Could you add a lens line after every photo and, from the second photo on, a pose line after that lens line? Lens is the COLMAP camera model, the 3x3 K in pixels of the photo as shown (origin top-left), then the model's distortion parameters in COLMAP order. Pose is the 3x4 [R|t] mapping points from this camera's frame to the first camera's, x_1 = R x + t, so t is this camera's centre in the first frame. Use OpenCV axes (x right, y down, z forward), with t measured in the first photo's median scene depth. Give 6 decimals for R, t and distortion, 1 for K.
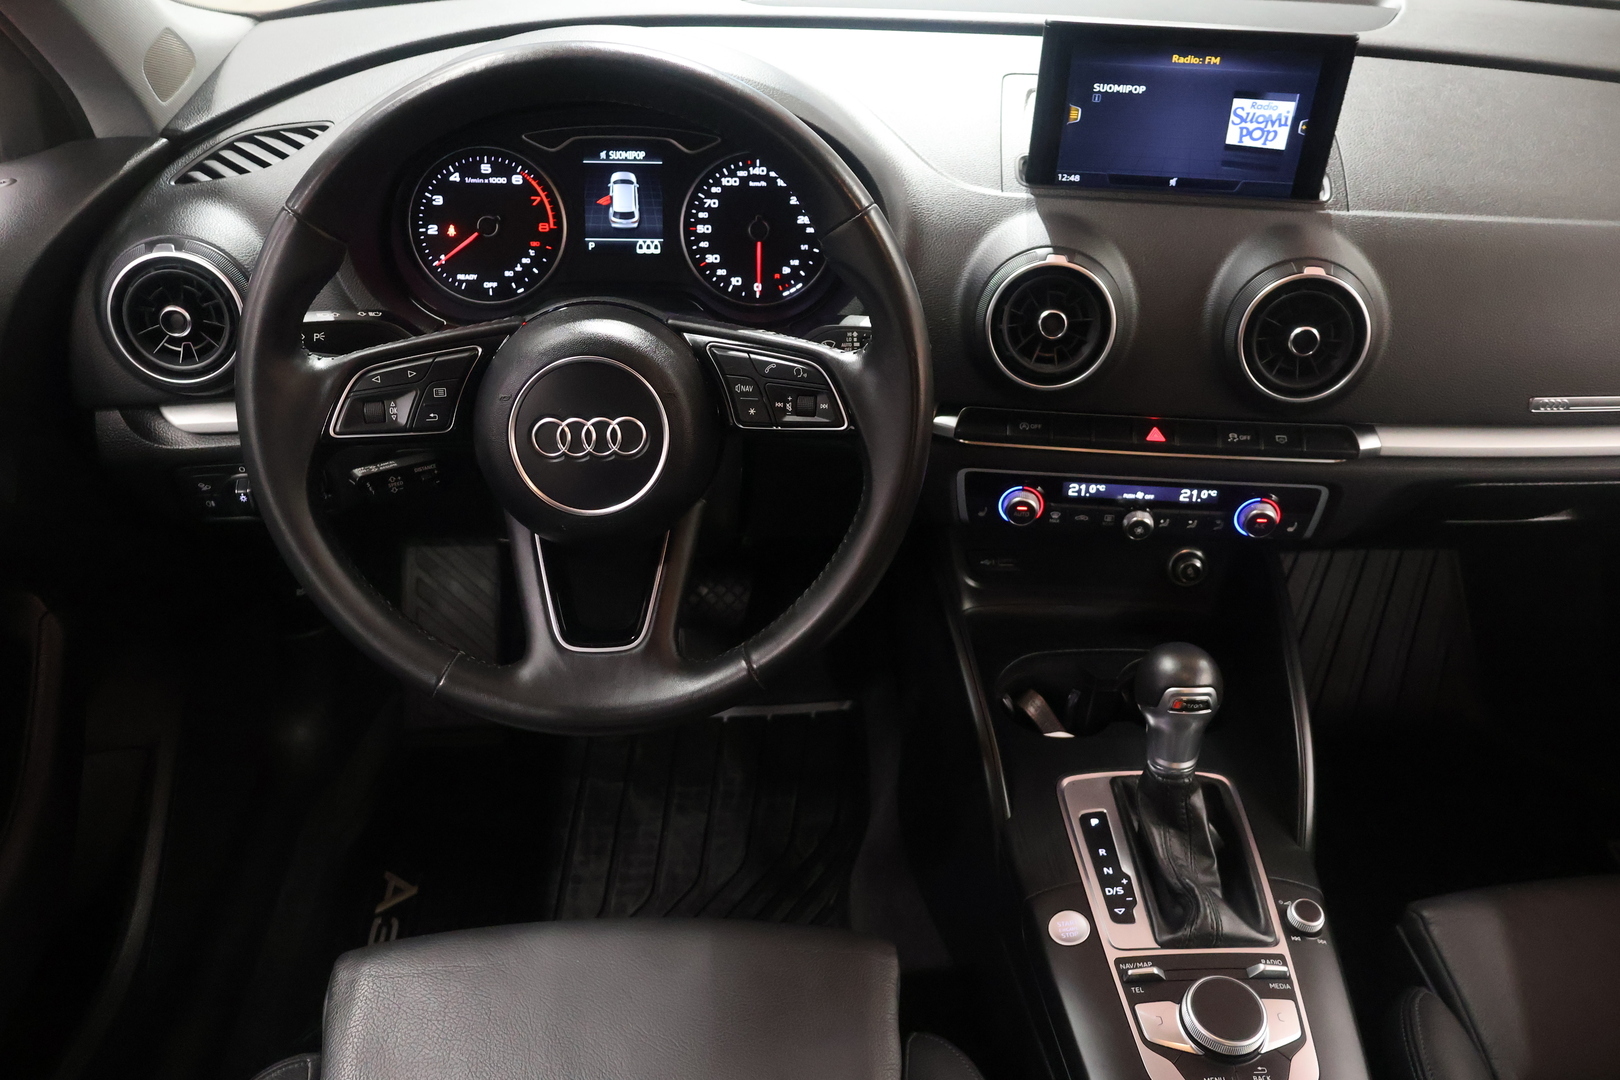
lens RADIAL K [[1343.5, 0, 810.0], [0, 1343.5, 540.0], [0, 0, 1]] dist [-0.002253, -0.000707]
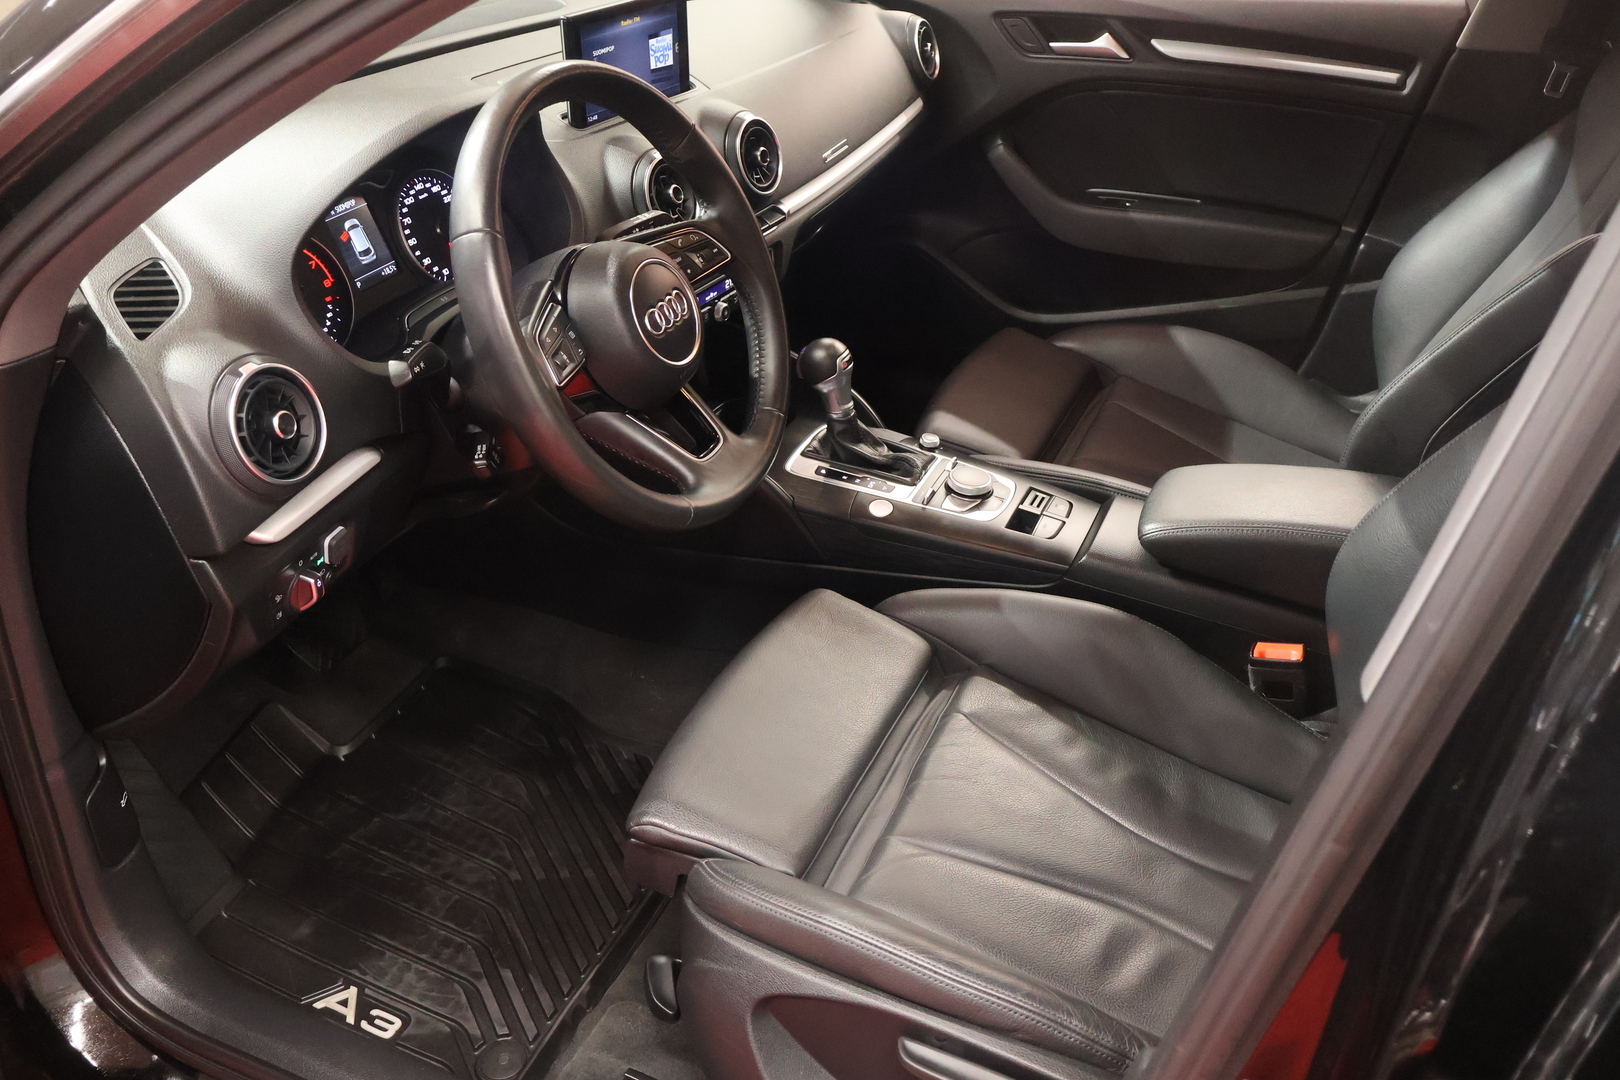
lens RADIAL K [[1343.5, 0, 810.0], [0, 1343.5, 540.0], [0, 0, 1]] dist [-0.002253, -0.000707]
pose [[0.451318, -0.495938, 0.741861, -0.969246], [0.523675, 0.820335, 0.229816, -0.095090], [-0.722549, 0.284774, 0.629942, 0.017317]]
